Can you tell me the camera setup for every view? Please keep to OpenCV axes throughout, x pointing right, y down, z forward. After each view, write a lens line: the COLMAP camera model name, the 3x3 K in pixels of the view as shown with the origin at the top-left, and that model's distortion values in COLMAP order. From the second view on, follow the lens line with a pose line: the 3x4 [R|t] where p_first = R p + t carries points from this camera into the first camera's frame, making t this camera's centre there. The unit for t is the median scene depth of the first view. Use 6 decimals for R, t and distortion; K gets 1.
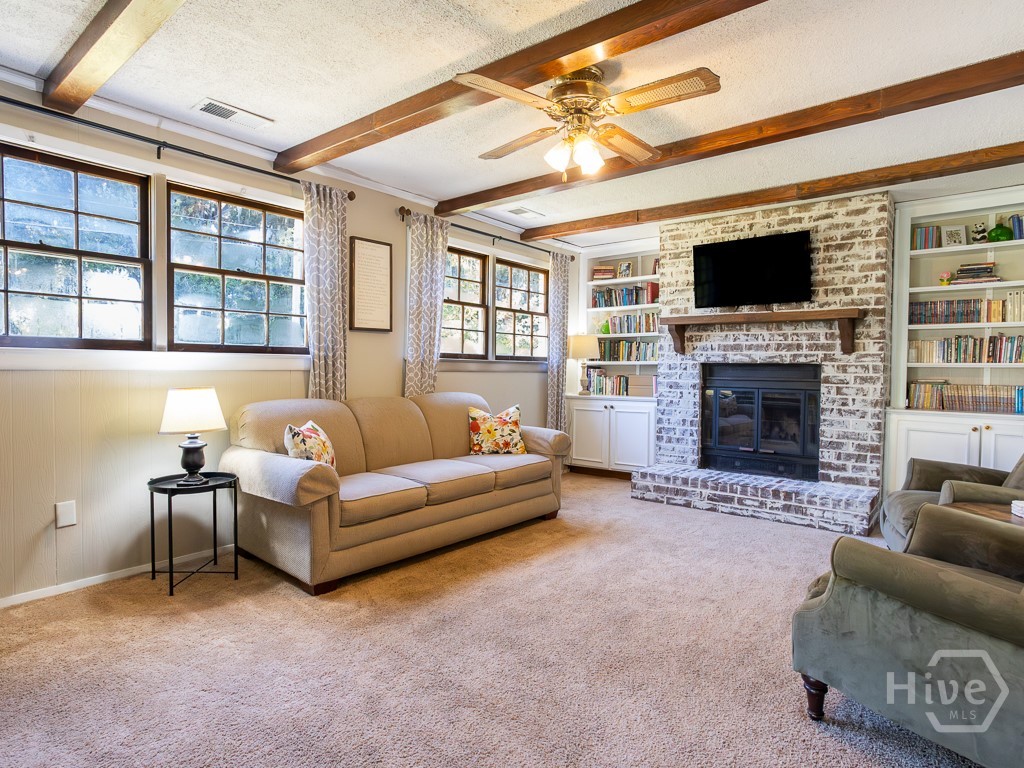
lens RADIAL K [[575.9, 0, 519.8], [0, 575.9, 379.9], [0, 0, 1]] dist [-0.048552, 0.032078]
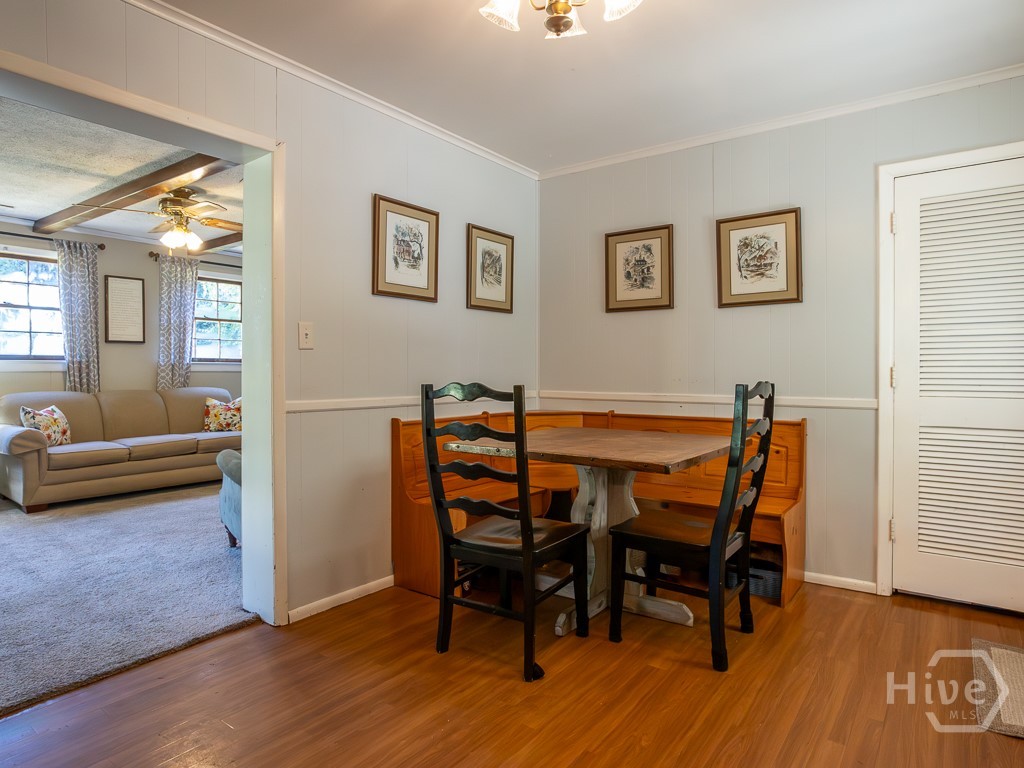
lens RADIAL K [[609.6, 0, 509.1], [0, 609.6, 373.0], [0, 0, 1]] dist [-0.018746, 0.012902]
pose [[0.999313, -0.009869, 0.035729, 0.610388], [0.010493, 0.999795, -0.017338, 0.022161], [-0.035550, 0.017701, 0.999211, -0.485161]]
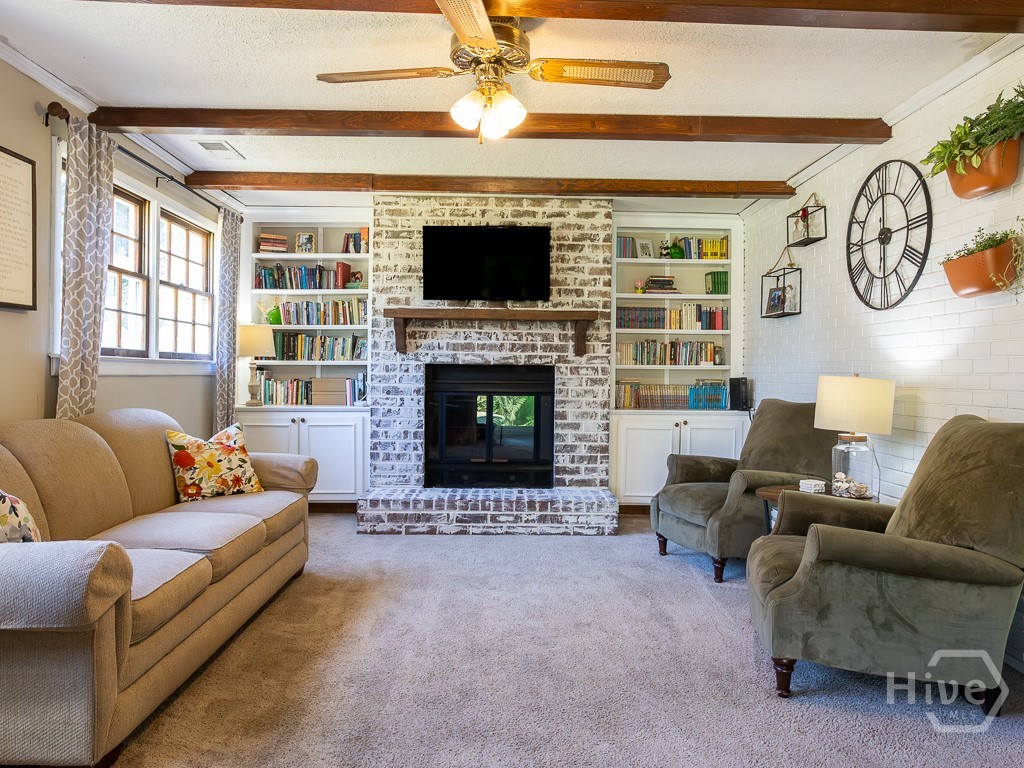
lens RADIAL K [[712.1, 0, 517.3], [0, 712.1, 370.6], [0, 0, 1]] dist [-0.031591, 0.032185]
pose [[0.759617, -0.002249, 0.650367, -0.330349], [0.011659, 0.999880, -0.010161, -0.008574], [-0.650266, 0.015301, 0.759553, 0.129585]]
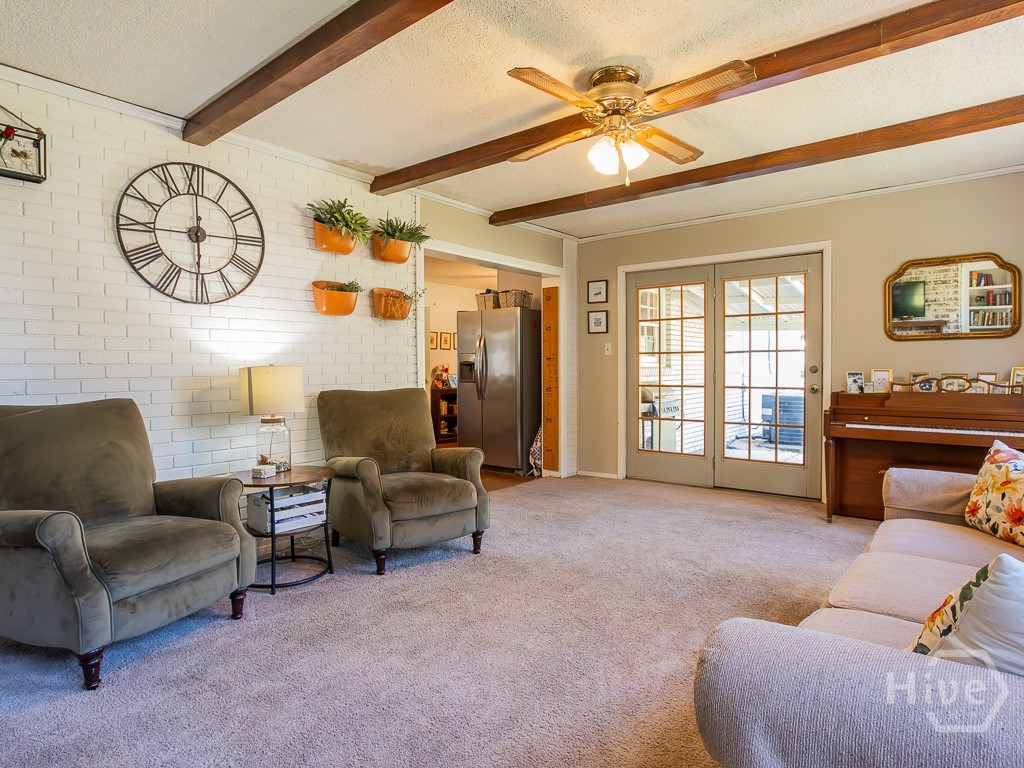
lens RADIAL K [[609.6, 0, 512.2], [0, 609.6, 375.2], [0, 0, 1]] dist [-0.018746, 0.012902]
pose [[-0.999973, 0.007324, 0.000828, 0.181830], [0.007344, 0.999574, 0.028249, -0.014271], [-0.000620, 0.028254, -0.999601, 1.310492]]
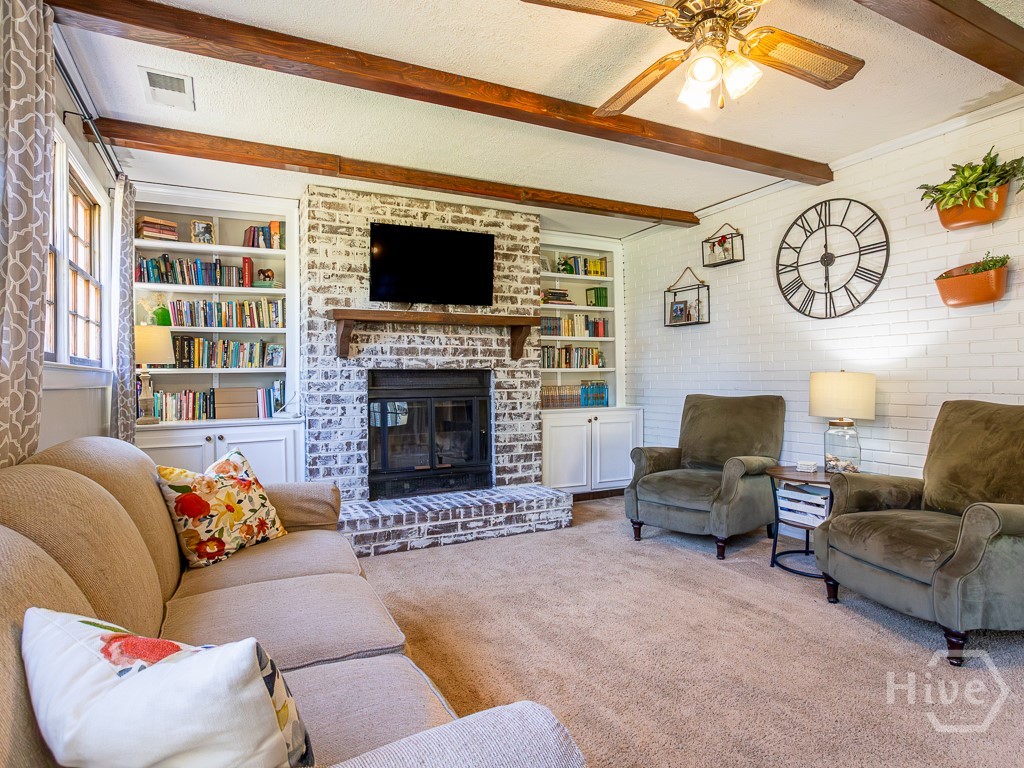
lens RADIAL K [[575.9, 0, 518.7], [0, 575.9, 373.2], [0, 0, 1]] dist [-0.048552, 0.032078]
pose [[0.405470, -0.007573, 0.914077, -0.407639], [0.033953, 0.999400, -0.006781, -0.014221], [-0.913478, 0.033785, 0.405484, 0.588562]]
